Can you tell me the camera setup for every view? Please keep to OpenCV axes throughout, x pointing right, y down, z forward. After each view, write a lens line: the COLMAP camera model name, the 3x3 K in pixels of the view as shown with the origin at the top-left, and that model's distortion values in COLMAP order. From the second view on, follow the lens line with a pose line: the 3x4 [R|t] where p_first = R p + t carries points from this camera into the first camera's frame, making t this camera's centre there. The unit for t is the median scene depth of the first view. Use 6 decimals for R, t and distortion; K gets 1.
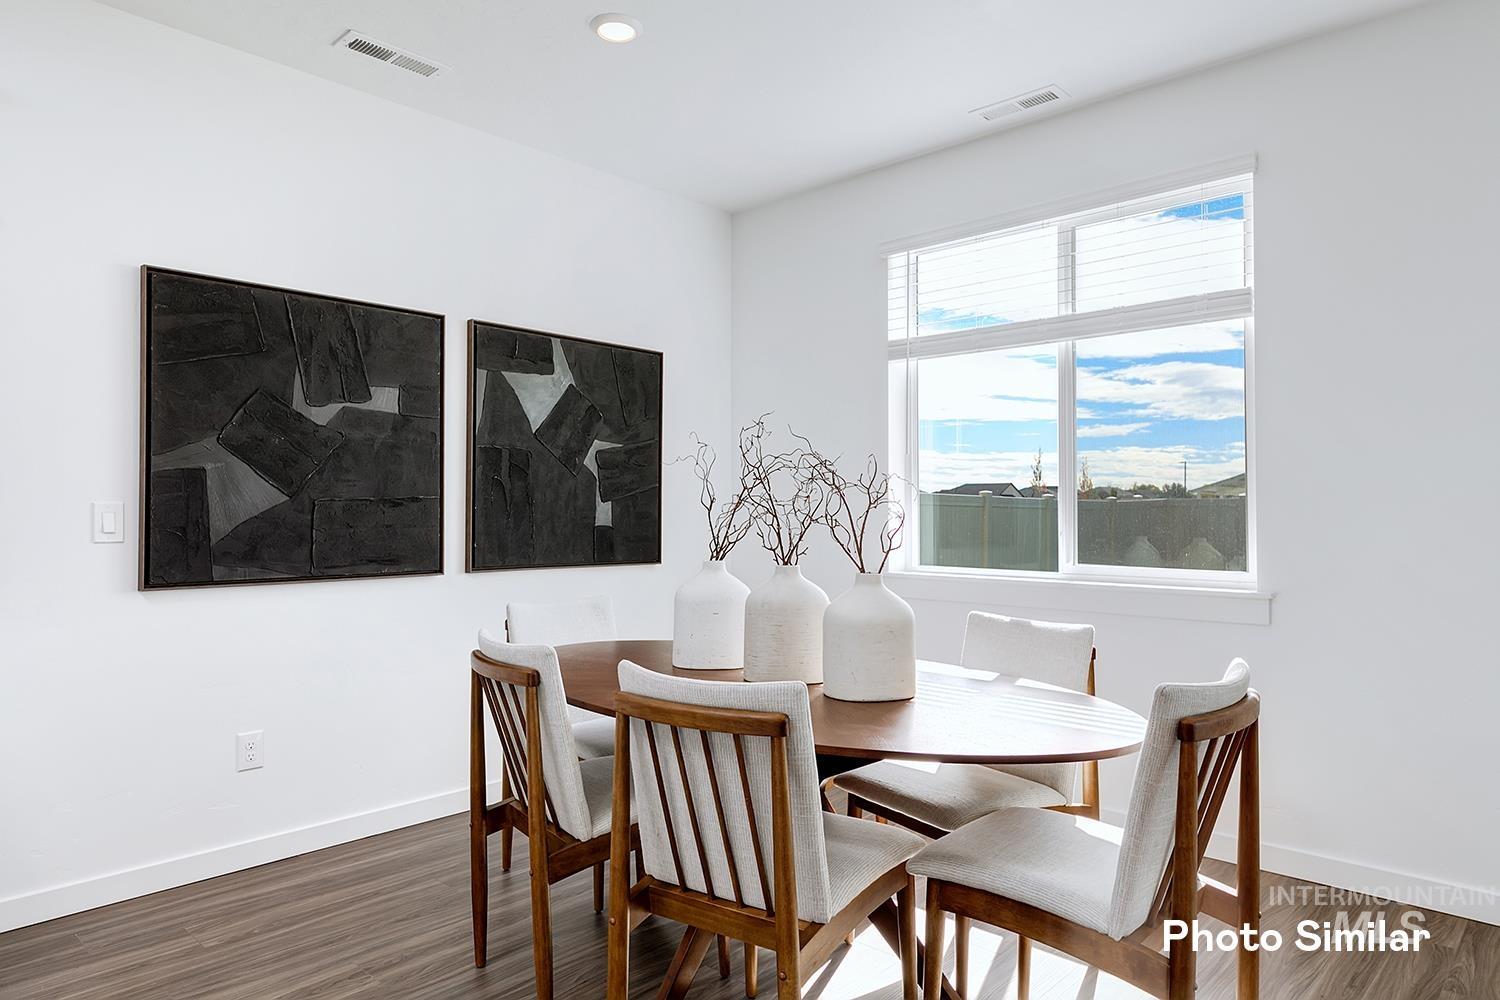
lens RADIAL K [[901.8, 0, 750.0], [0, 901.8, 500.0], [0, 0, 1]] dist [-0.008262, -0.000795]
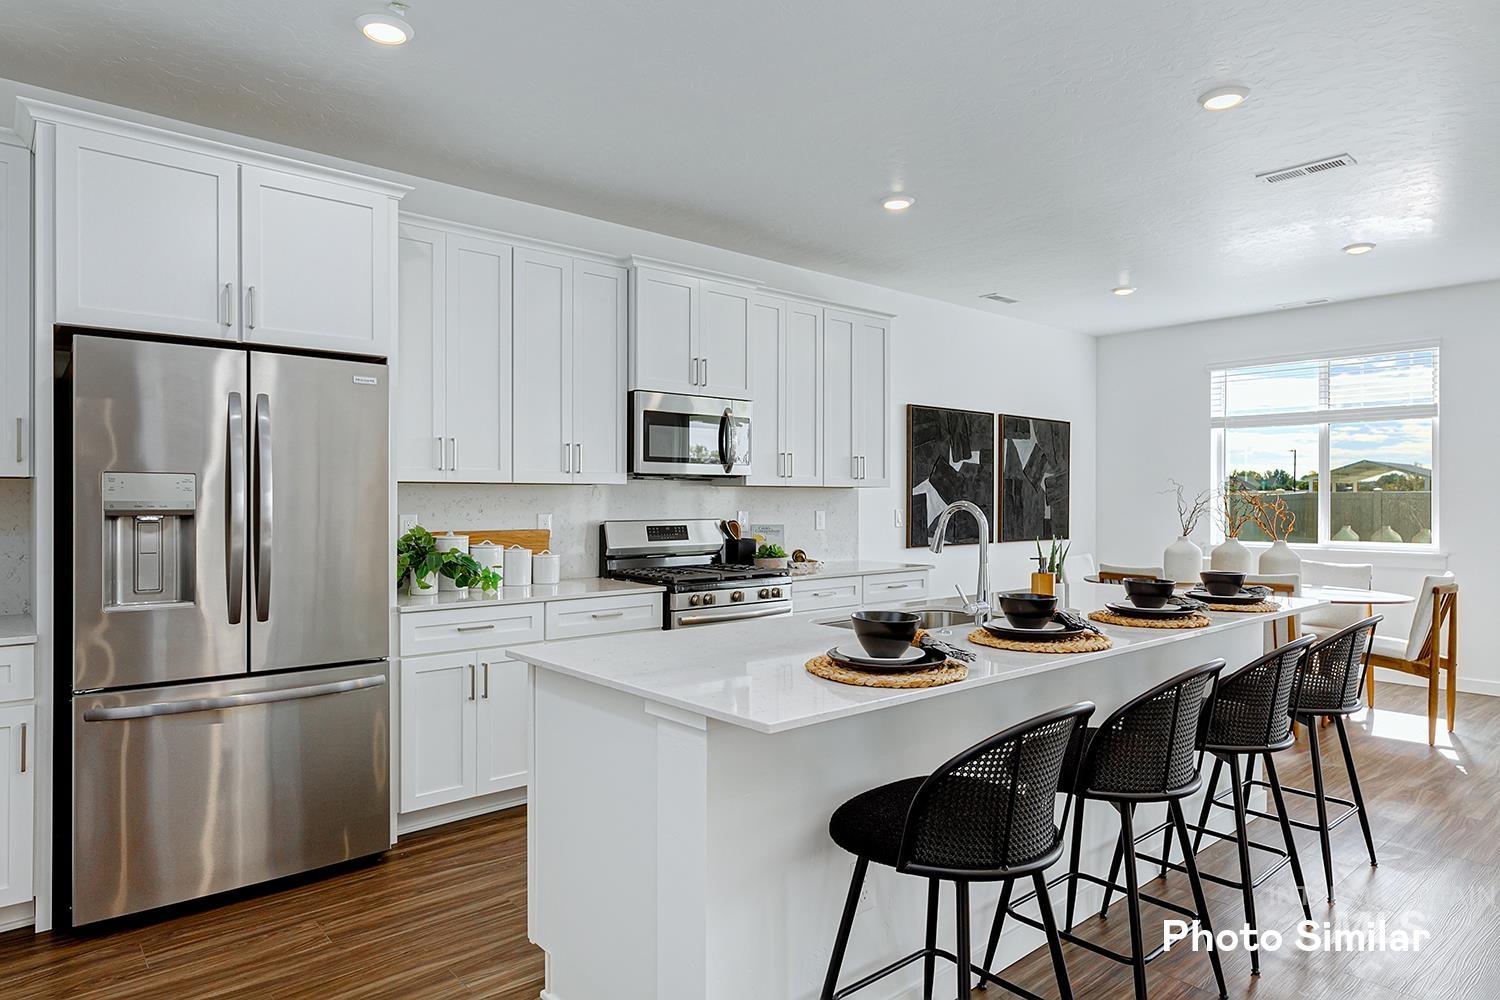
lens RADIAL K [[872.6, 0, 744.0], [0, 872.6, 496.3], [0, 0, 1]] dist [0.001284, 0.001801]
pose [[0.994480, 0.001211, -0.104915, -0.642205], [0.000014, 0.999932, 0.011669, -0.041236], [0.104922, -0.011606, 0.994413, -0.915315]]
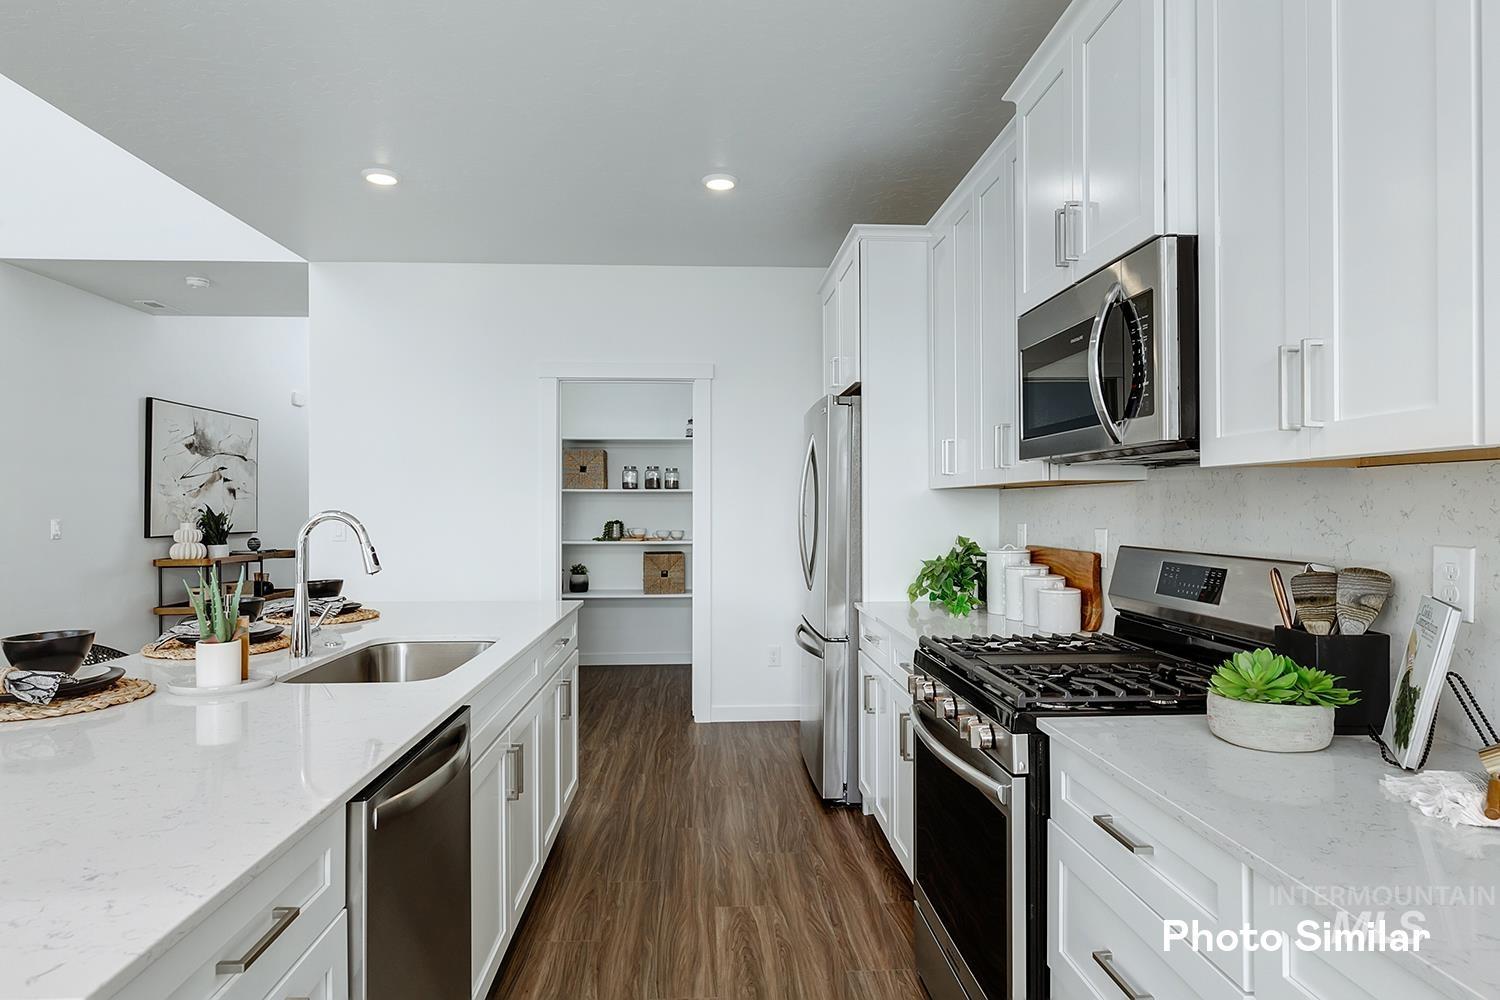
lens RADIAL K [[872.6, 0, 744.0], [0, 872.6, 496.3], [0, 0, 1]] dist [0.001284, 0.001801]
pose [[-0.689378, -0.005837, -0.724379, -0.283323], [0.013554, 0.999689, -0.020955, -0.020673], [0.724275, -0.024264, -0.689084, 0.487350]]
